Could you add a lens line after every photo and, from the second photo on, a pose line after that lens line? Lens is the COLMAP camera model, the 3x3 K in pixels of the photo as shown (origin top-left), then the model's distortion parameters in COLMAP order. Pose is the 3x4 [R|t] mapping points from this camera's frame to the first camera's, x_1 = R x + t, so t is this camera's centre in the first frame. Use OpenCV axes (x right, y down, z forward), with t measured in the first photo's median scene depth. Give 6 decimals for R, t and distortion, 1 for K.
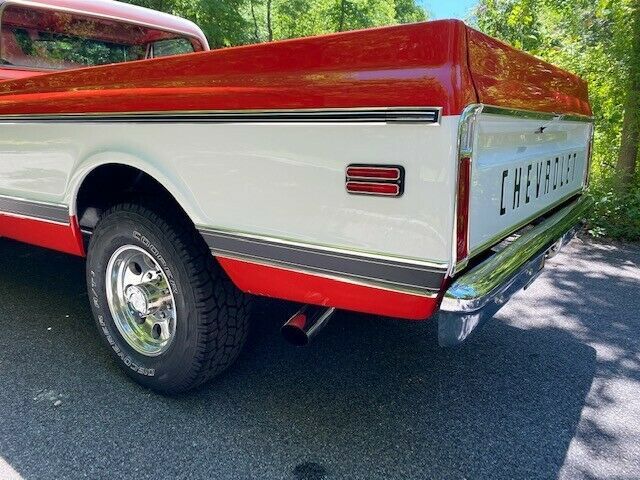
lens RADIAL K [[498.8, 0, 323.4], [0, 498.8, 241.0], [0, 0, 1]] dist [0.036434, -0.046591]
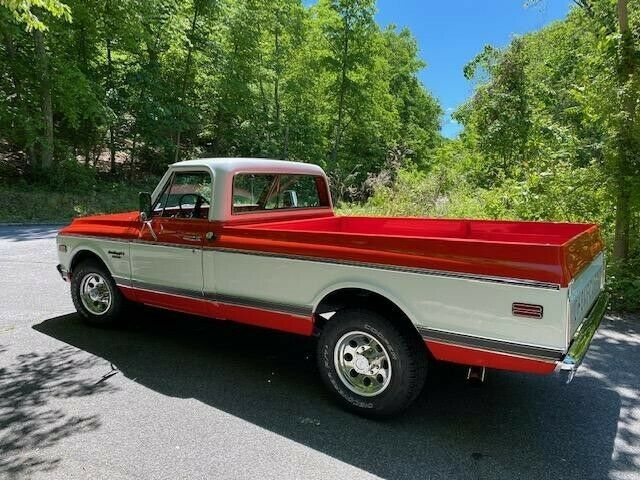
lens RADIAL K [[498.8, 0, 315.5], [0, 498.8, 235.1], [0, 0, 1]] dist [0.036434, -0.046591]
pose [[0.999933, -0.008492, 0.007824, -0.551783], [0.009356, 0.992960, -0.118079, -0.126721], [-0.006766, 0.118145, 0.992973, -0.820387]]
